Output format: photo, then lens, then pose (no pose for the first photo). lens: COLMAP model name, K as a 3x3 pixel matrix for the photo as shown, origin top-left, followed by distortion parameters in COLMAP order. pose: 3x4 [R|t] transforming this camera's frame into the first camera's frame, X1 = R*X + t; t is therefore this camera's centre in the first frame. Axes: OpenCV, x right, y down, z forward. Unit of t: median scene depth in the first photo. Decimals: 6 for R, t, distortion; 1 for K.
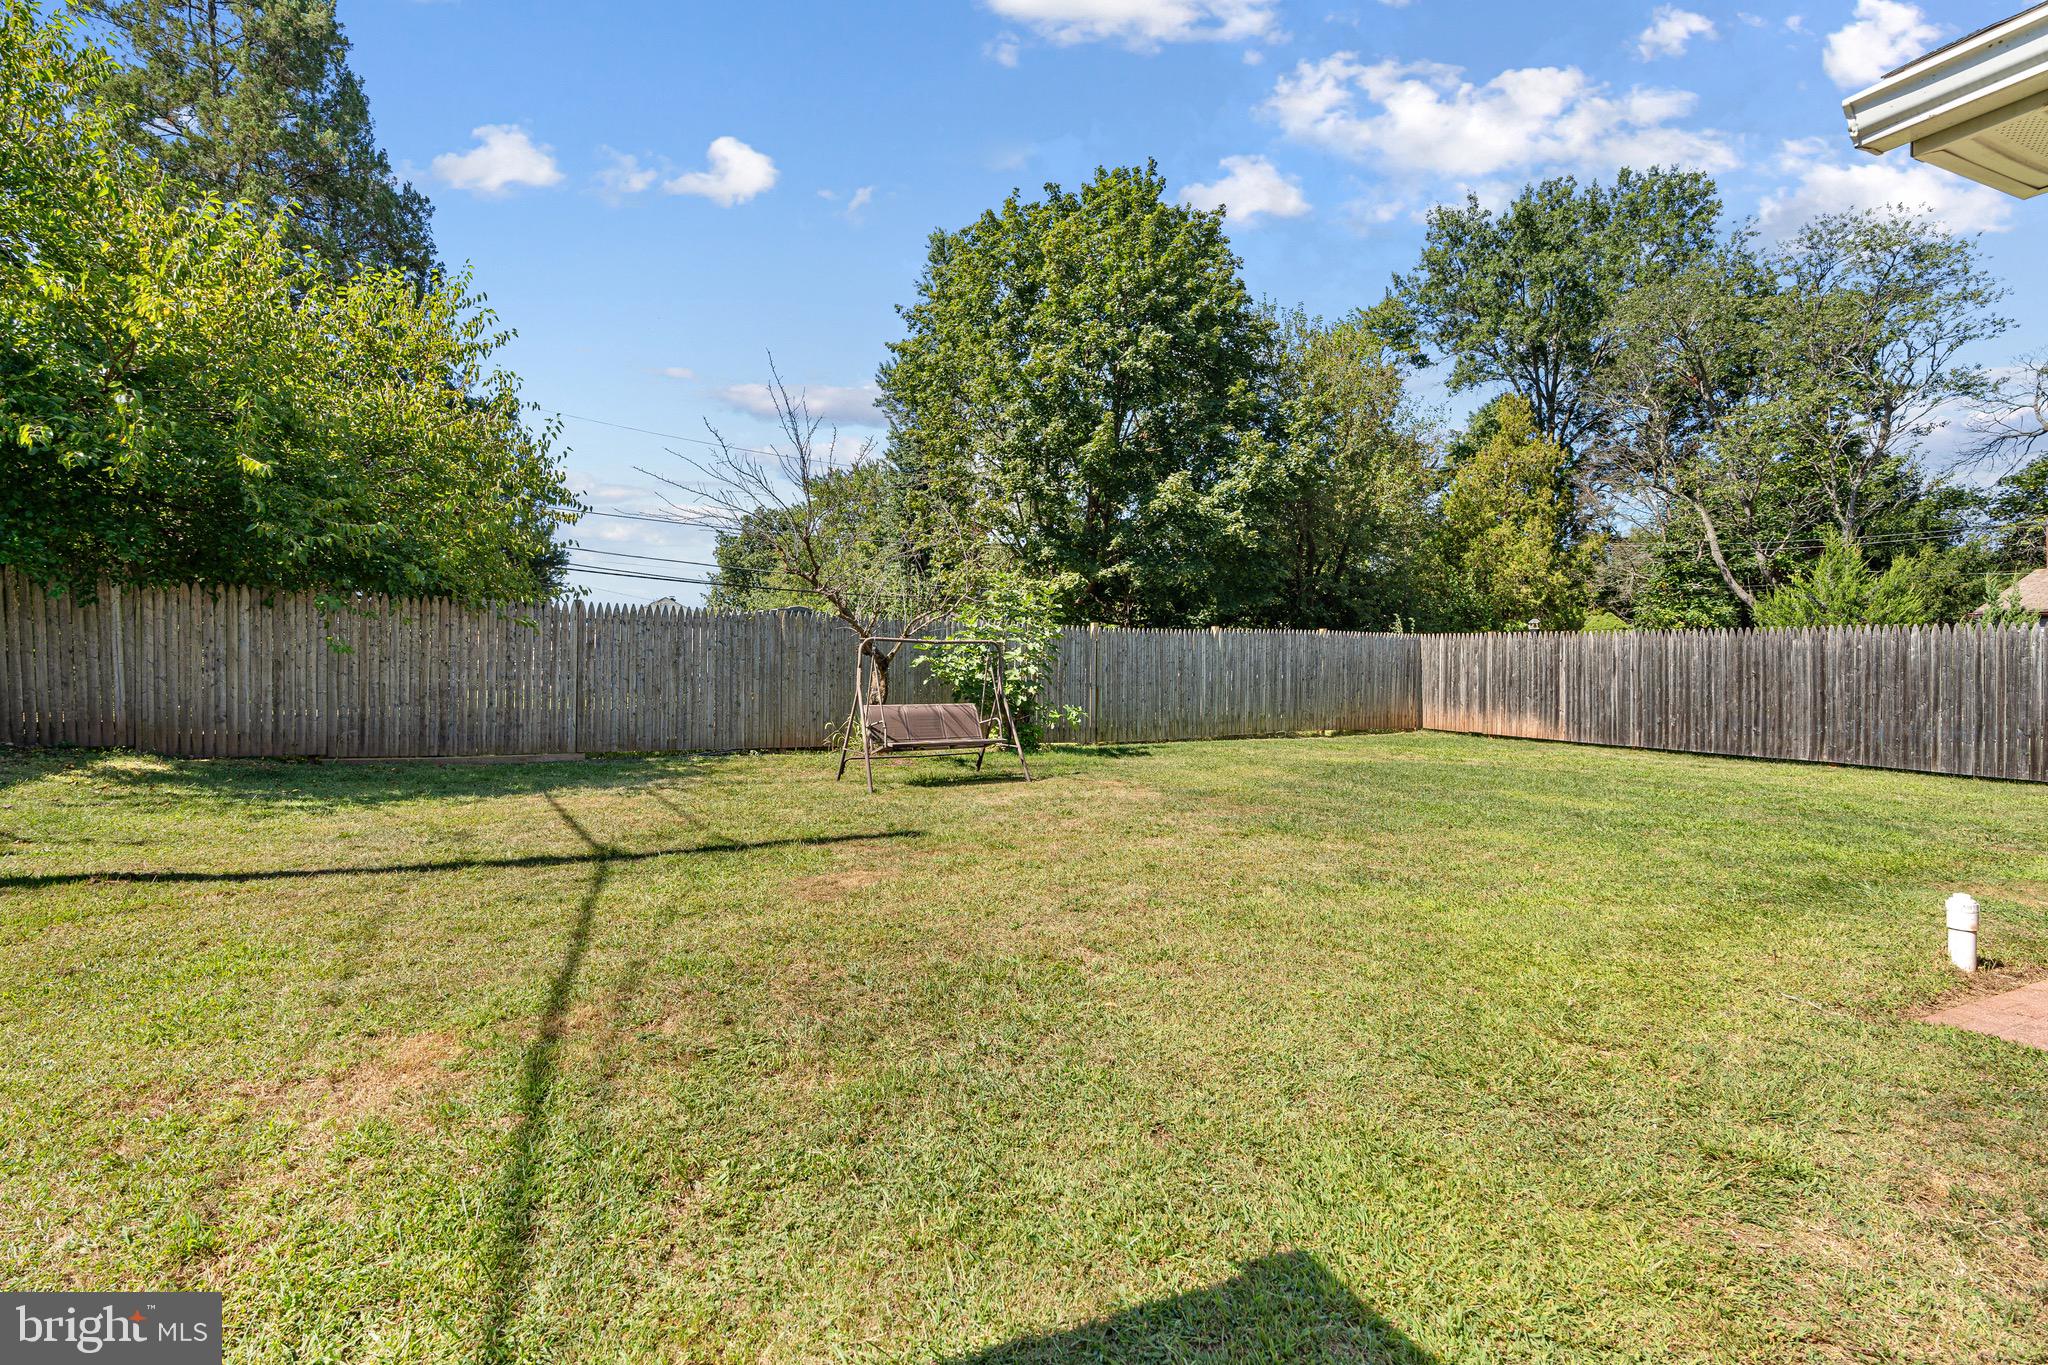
lens RADIAL K [[928.1, 0, 1018.6], [0, 928.1, 668.3], [0, 0, 1]] dist [-0.006629, 0.002083]
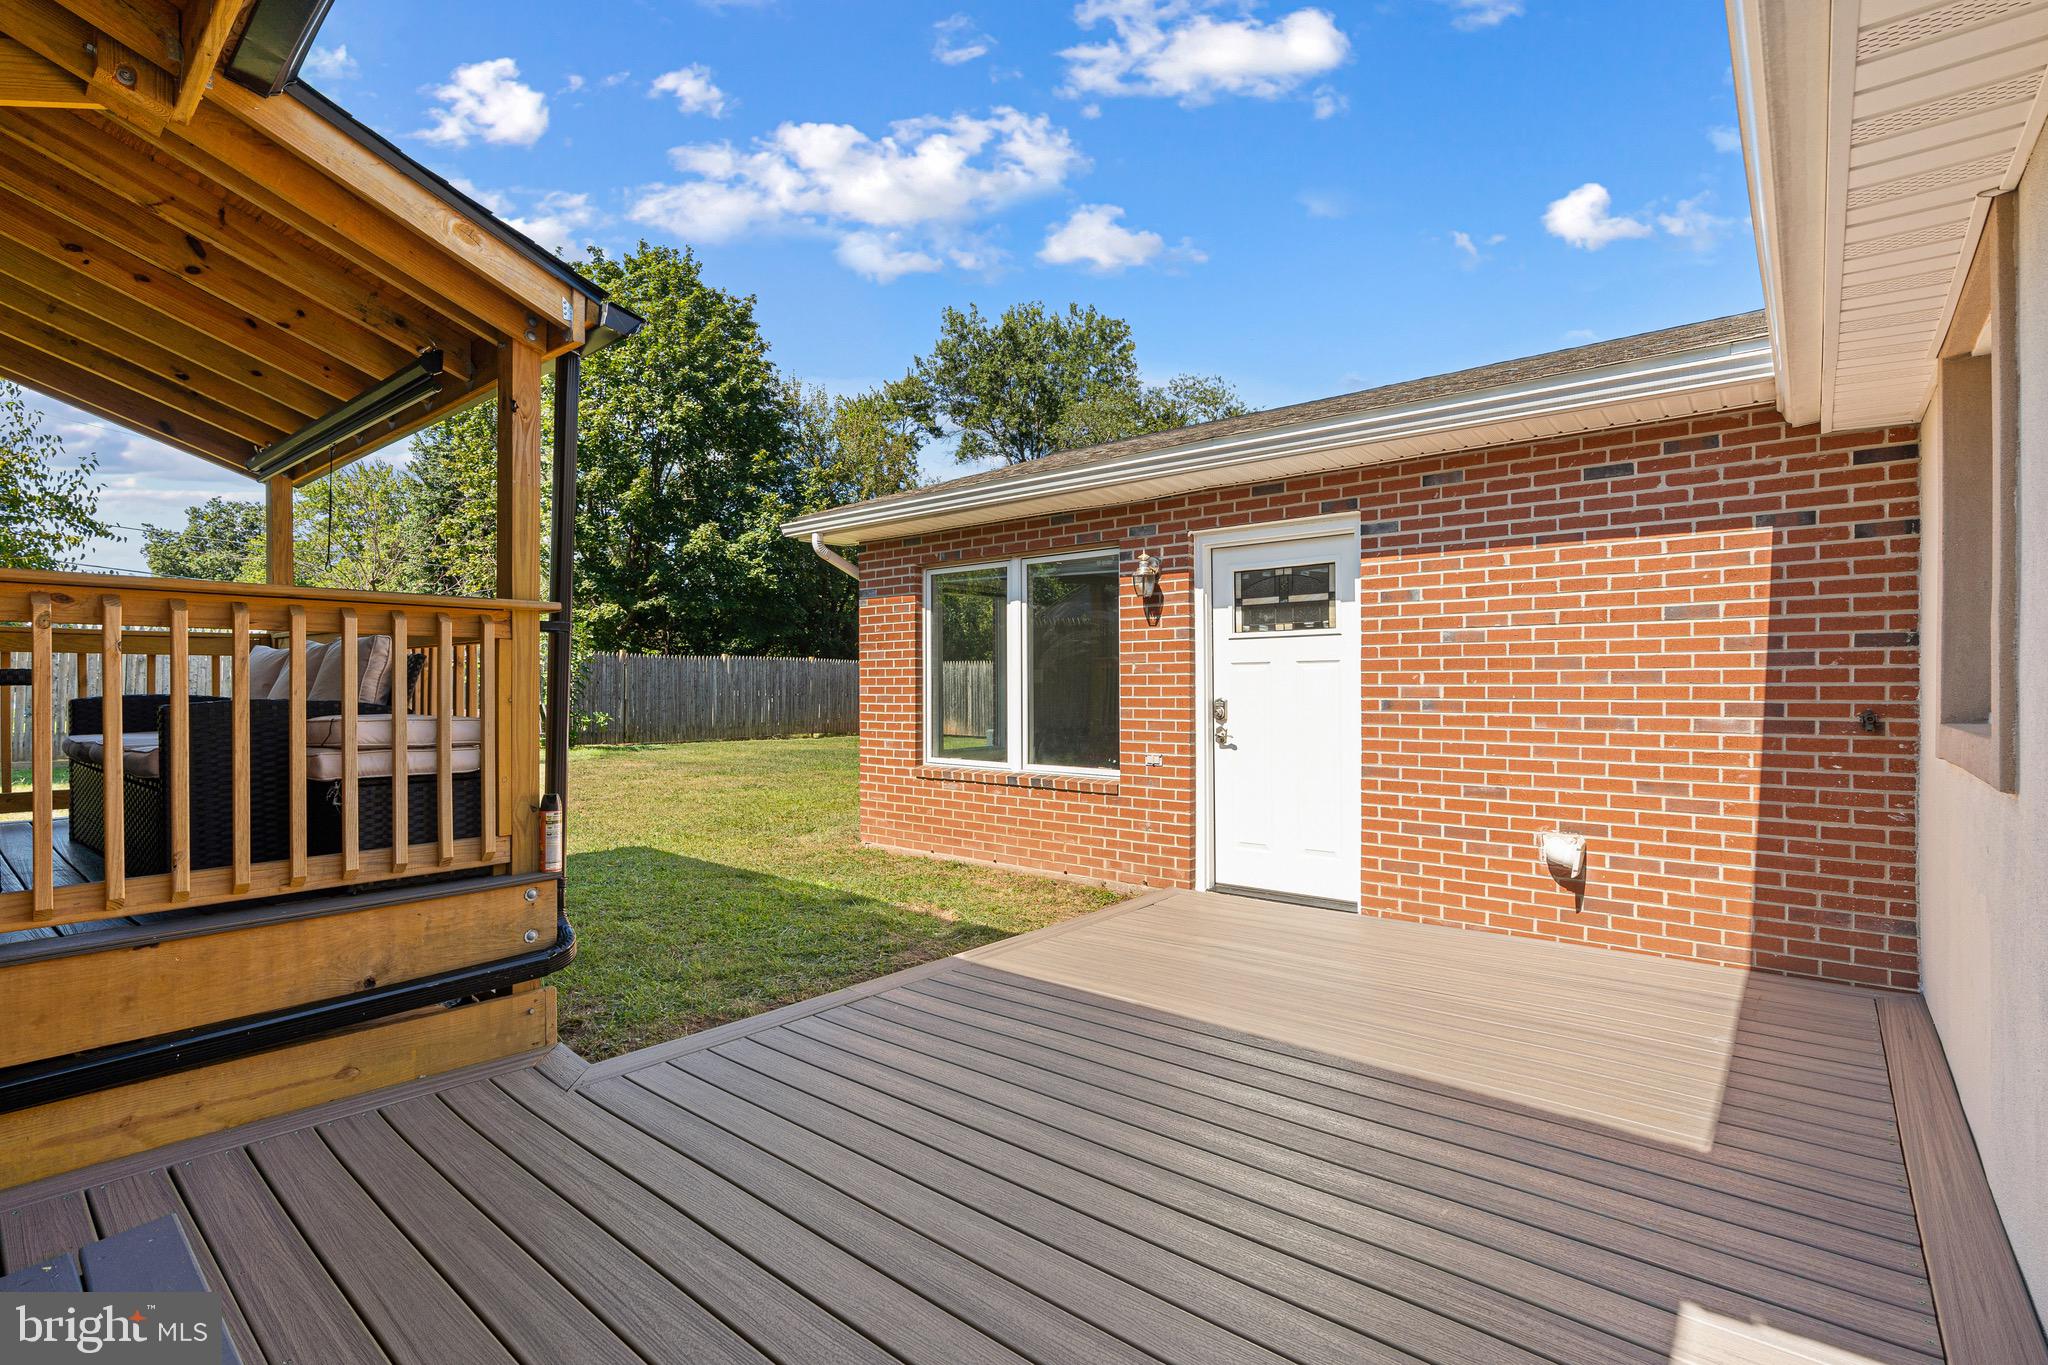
lens RADIAL K [[928.1, 0, 1012.5], [0, 928.1, 682.2], [0, 0, 1]] dist [-0.006629, 0.002083]
pose [[0.899618, 0.002521, 0.436671, 0.004194], [0.002638, 0.999934, -0.011207, 0.006838], [-0.436671, 0.011234, 0.899551, -0.226848]]
